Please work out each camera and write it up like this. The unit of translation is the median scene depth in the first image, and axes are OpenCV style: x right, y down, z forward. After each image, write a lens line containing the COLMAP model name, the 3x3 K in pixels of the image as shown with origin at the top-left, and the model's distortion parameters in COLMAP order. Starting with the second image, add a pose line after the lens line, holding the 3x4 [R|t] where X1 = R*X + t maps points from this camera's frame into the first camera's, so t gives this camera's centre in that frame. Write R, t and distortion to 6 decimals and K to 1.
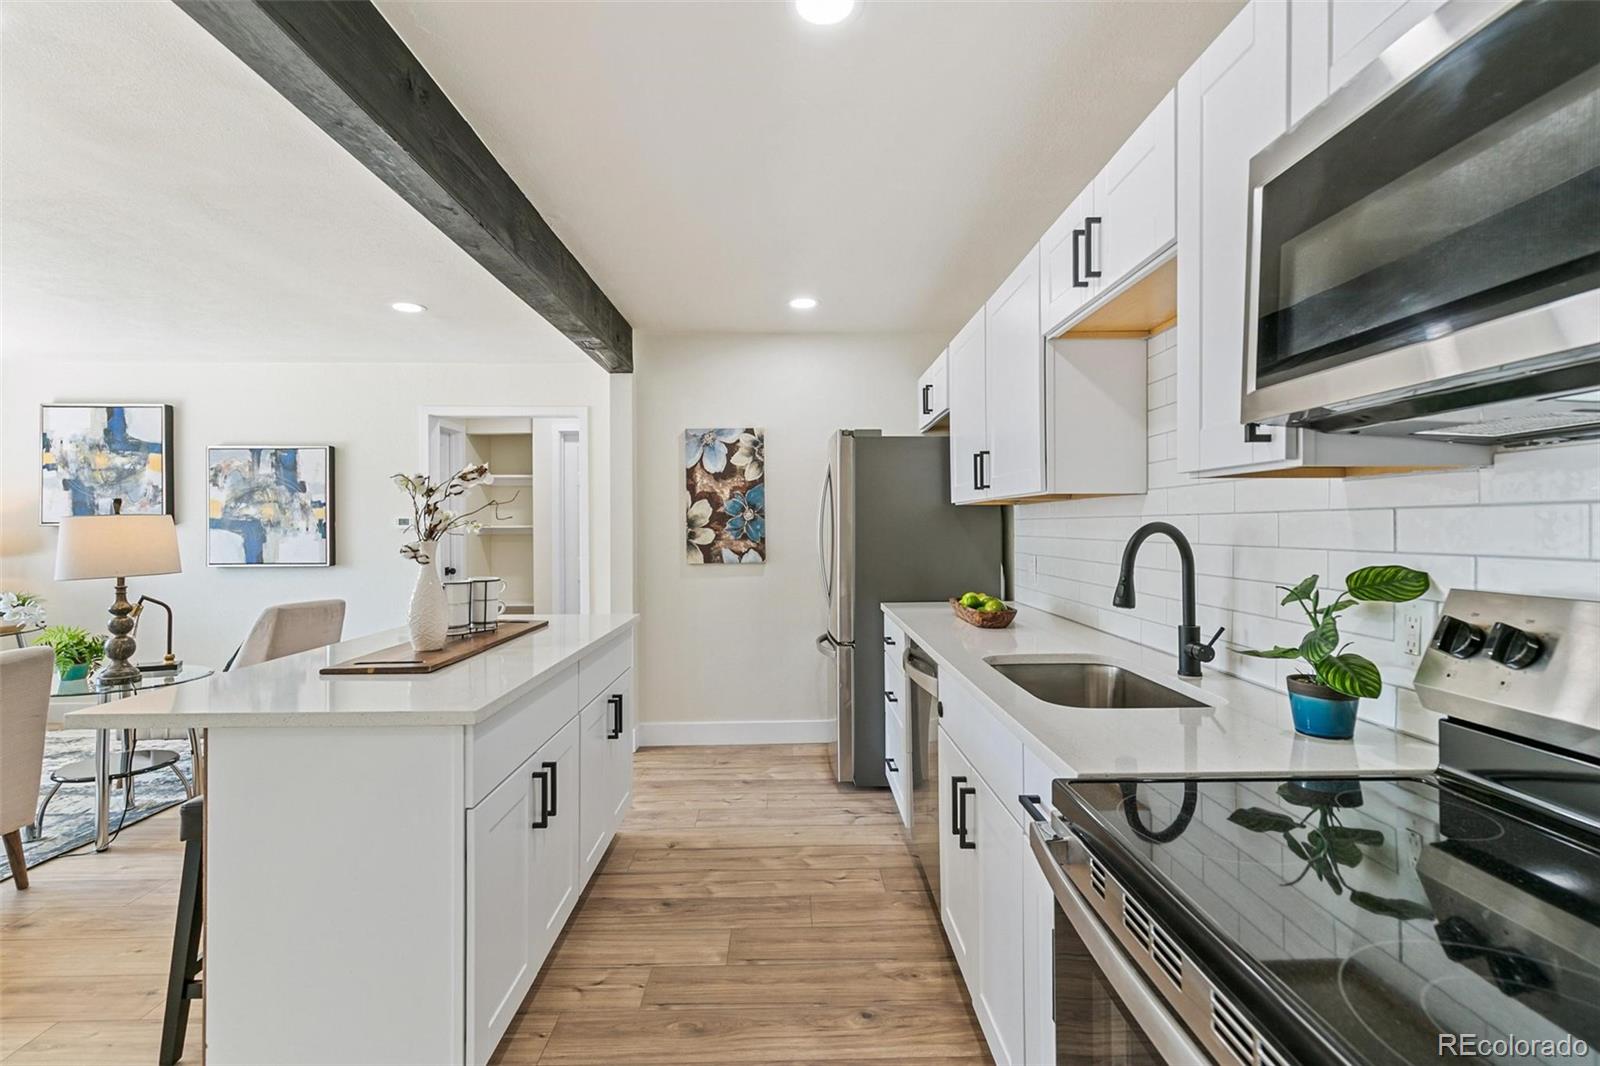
lens RADIAL K [[726.7, 0, 807.9], [0, 726.7, 524.7], [0, 0, 1]] dist [0.003065, -0.000795]
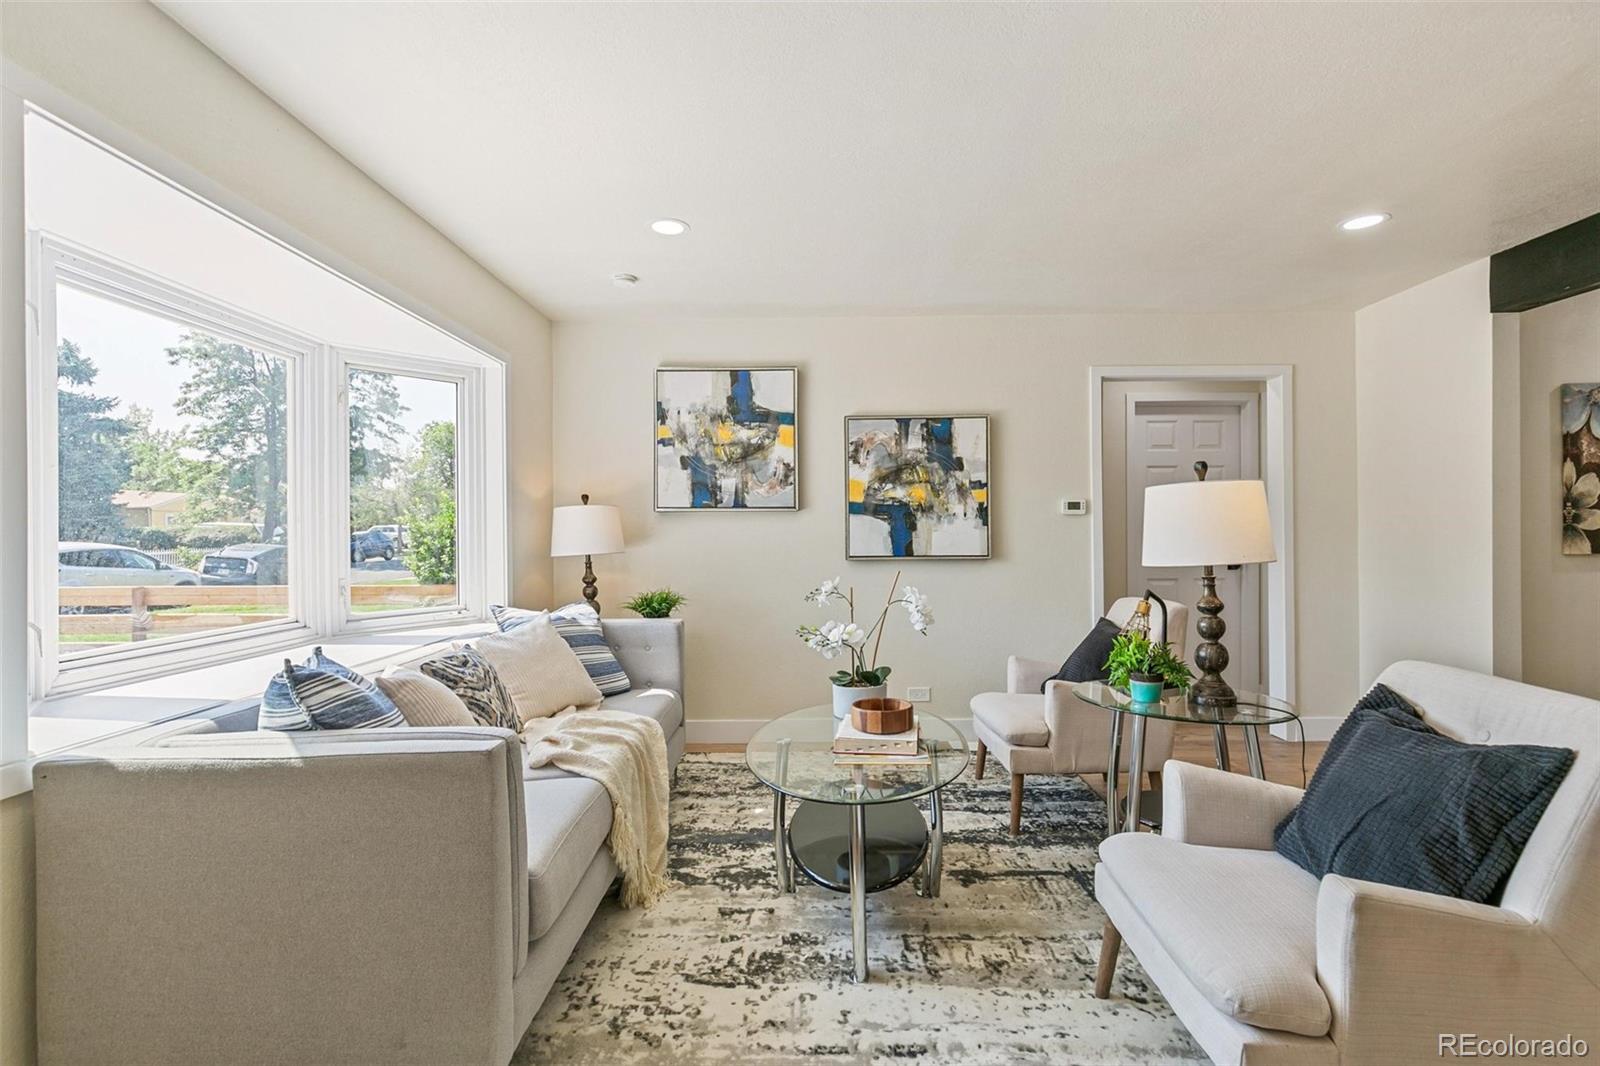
lens RADIAL K [[759.8, 0, 790.7], [0, 759.8, 528.7], [0, 0, 1]] dist [-0.003819, -0.000609]
pose [[0.998867, -0.001157, -0.047583, -0.852757], [0.001255, 0.999997, 0.002034, 0.020363], [0.047581, -0.002091, 0.998865, 0.122632]]
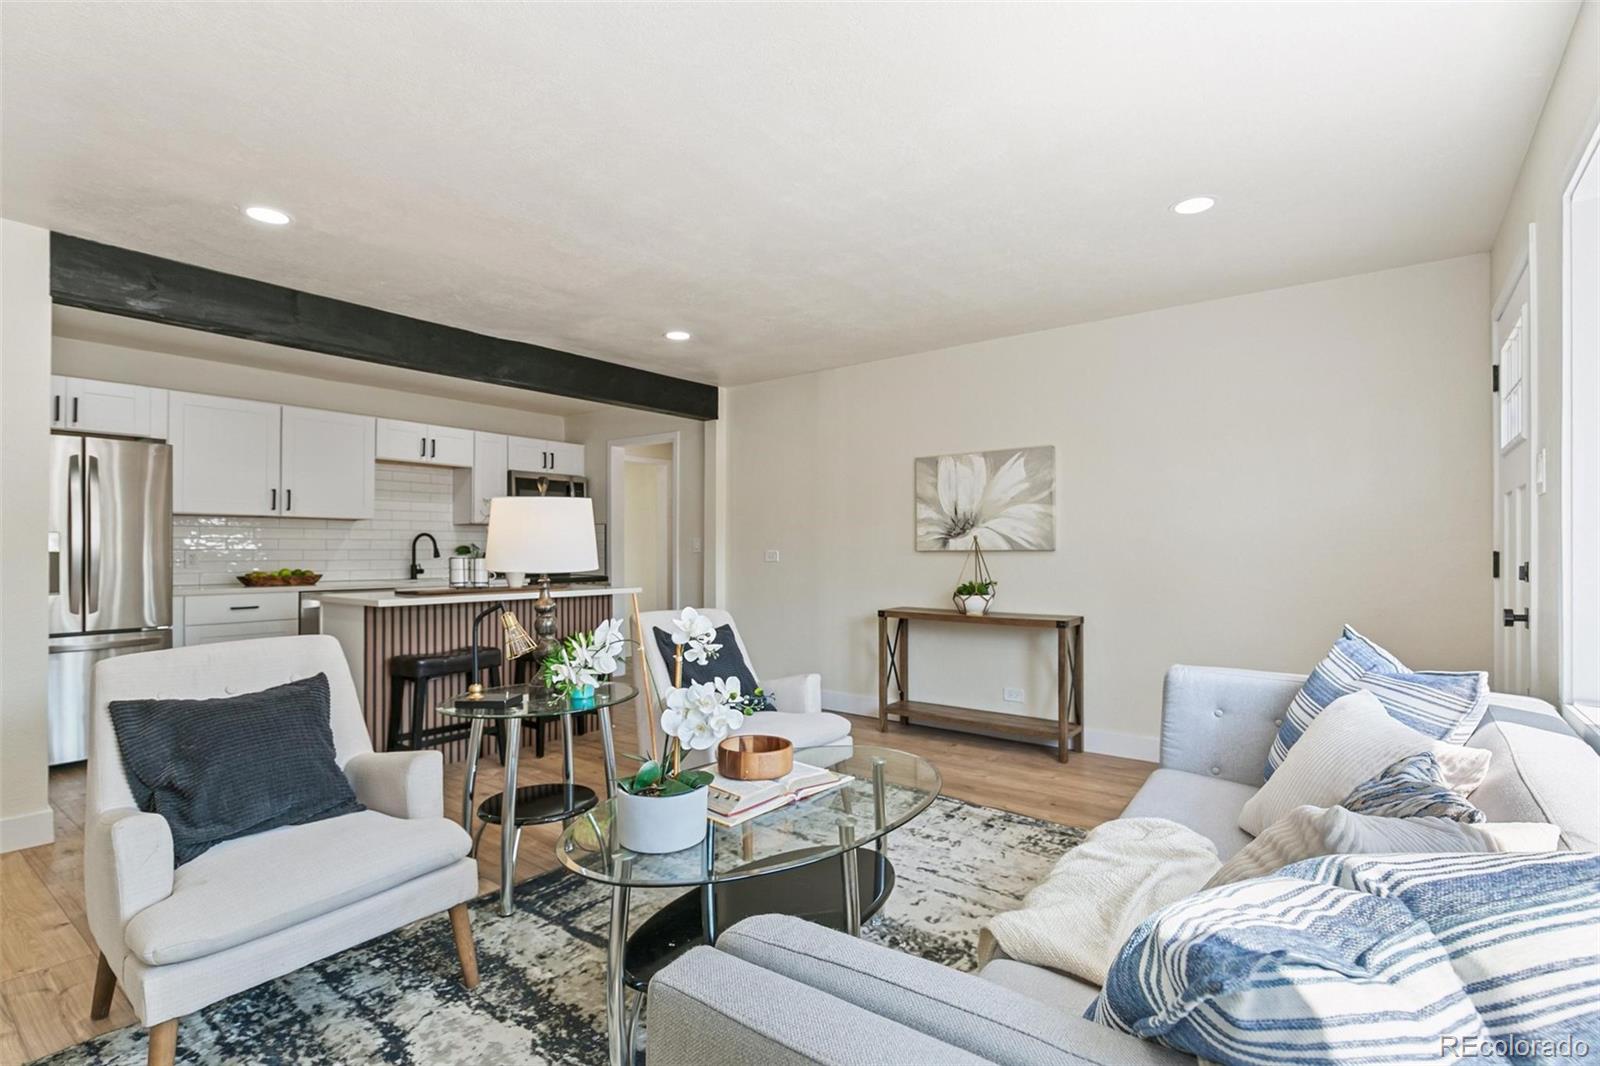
lens RADIAL K [[759.8, 0, 807.4], [0, 759.8, 541.9], [0, 0, 1]] dist [-0.003819, -0.000609]
pose [[-0.789631, 0.010587, 0.613491, -1.103829], [0.002579, 0.999900, -0.013936, 0.033290], [-0.613577, -0.009422, -0.789579, 0.967611]]
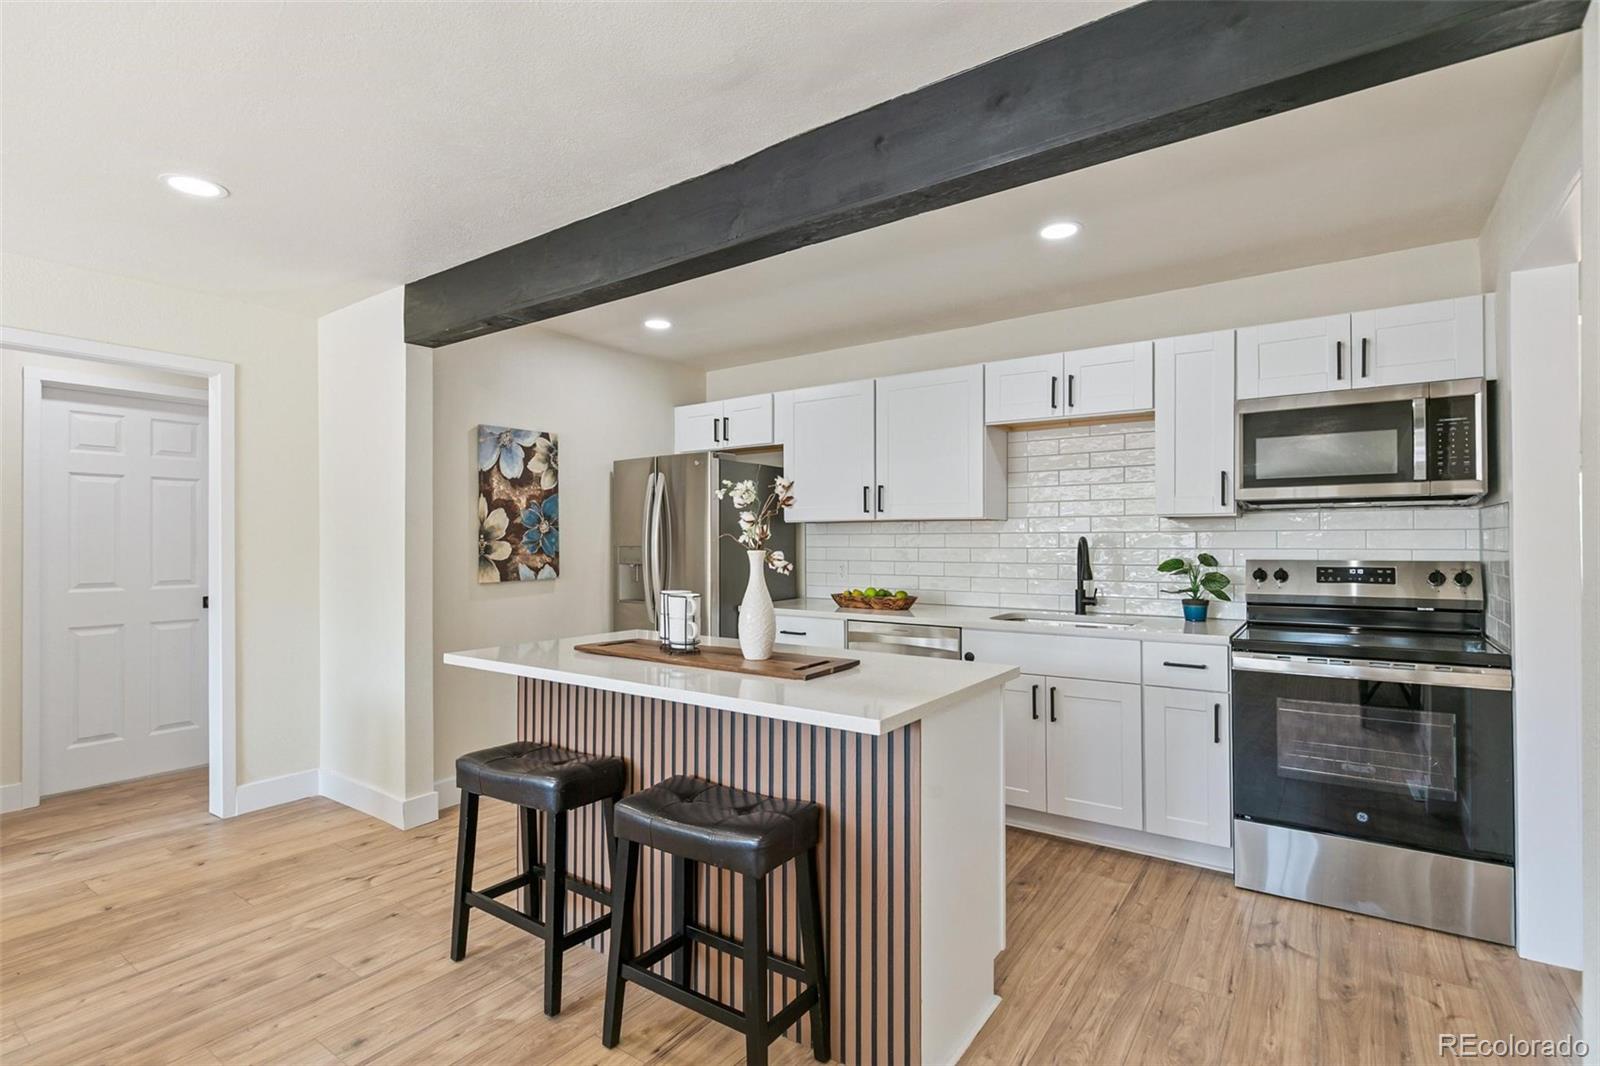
lens RADIAL K [[759.8, 0, 812.1], [0, 759.8, 536.4], [0, 0, 1]] dist [-0.003819, -0.000609]
pose [[0.580921, 0.008704, 0.813914, -0.583667], [-0.001423, 0.999952, -0.009678, 0.006385], [-0.813959, 0.004464, 0.580905, 0.149151]]
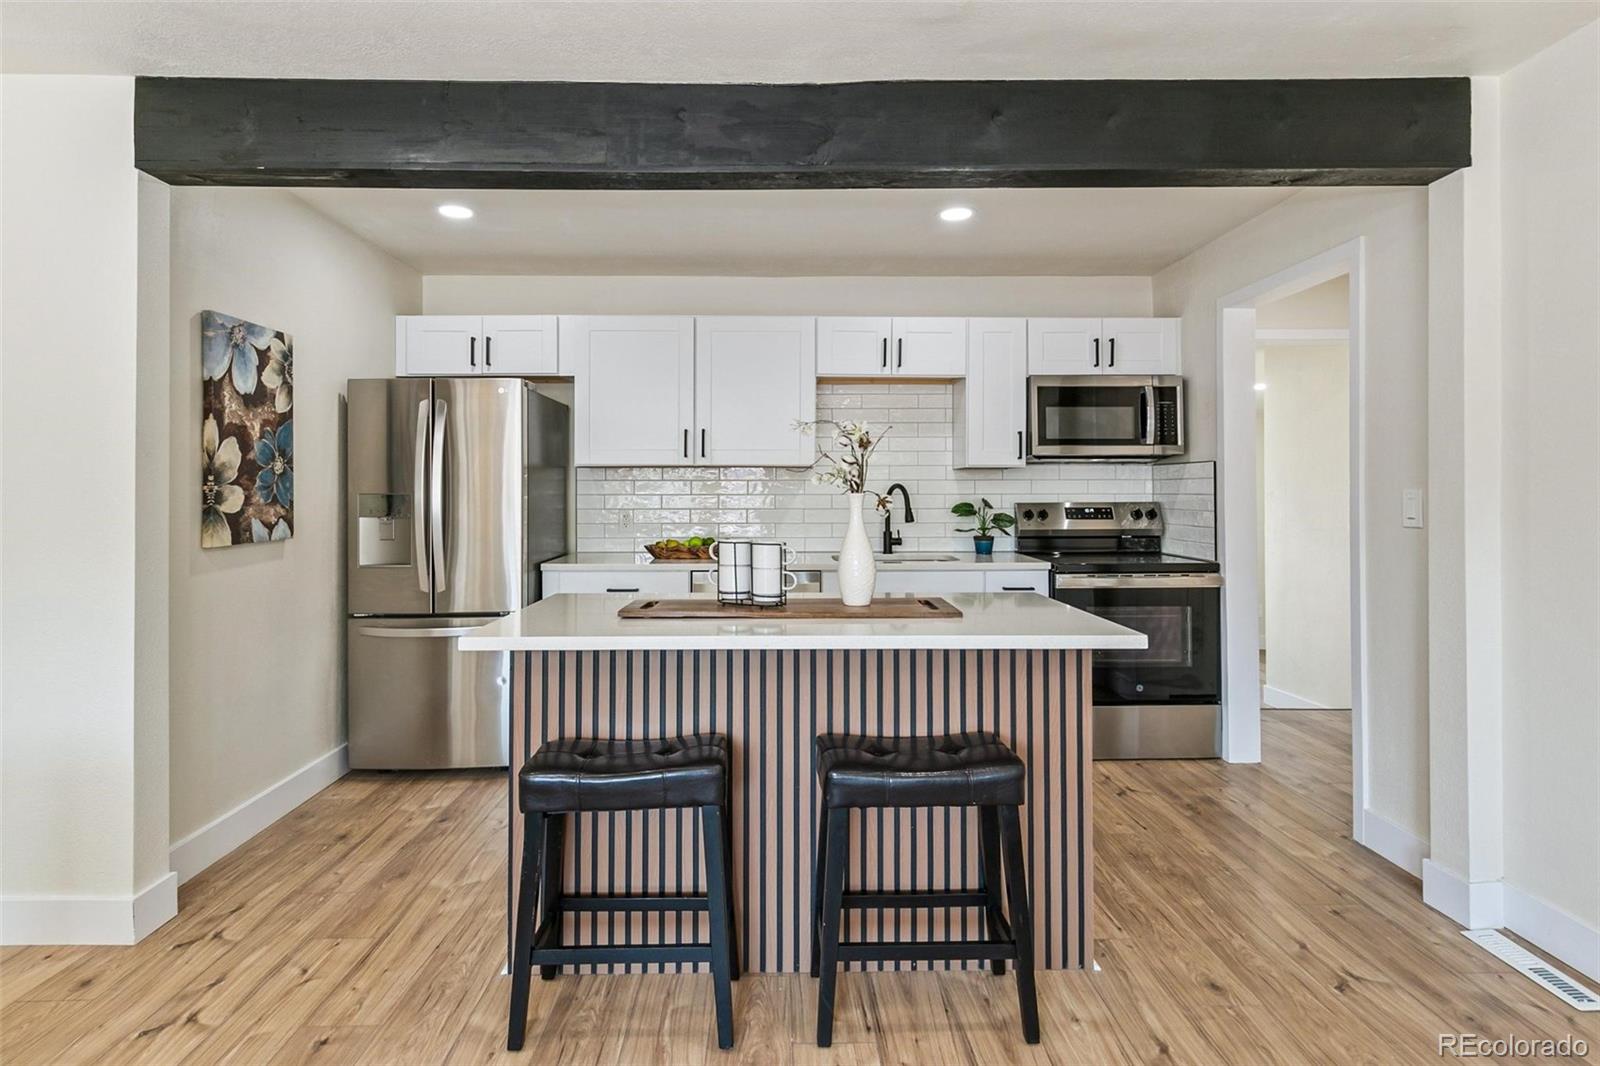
lens RADIAL K [[798.8, 0, 792.1], [0, 798.8, 484.1], [0, 0, 1]] dist [0.001797, -0.001610]
pose [[-0.002661, 0.013180, 0.999910, -0.696304], [0.000148, 0.999913, -0.013179, 0.010913], [-0.999996, 0.000113, -0.002662, 0.479854]]
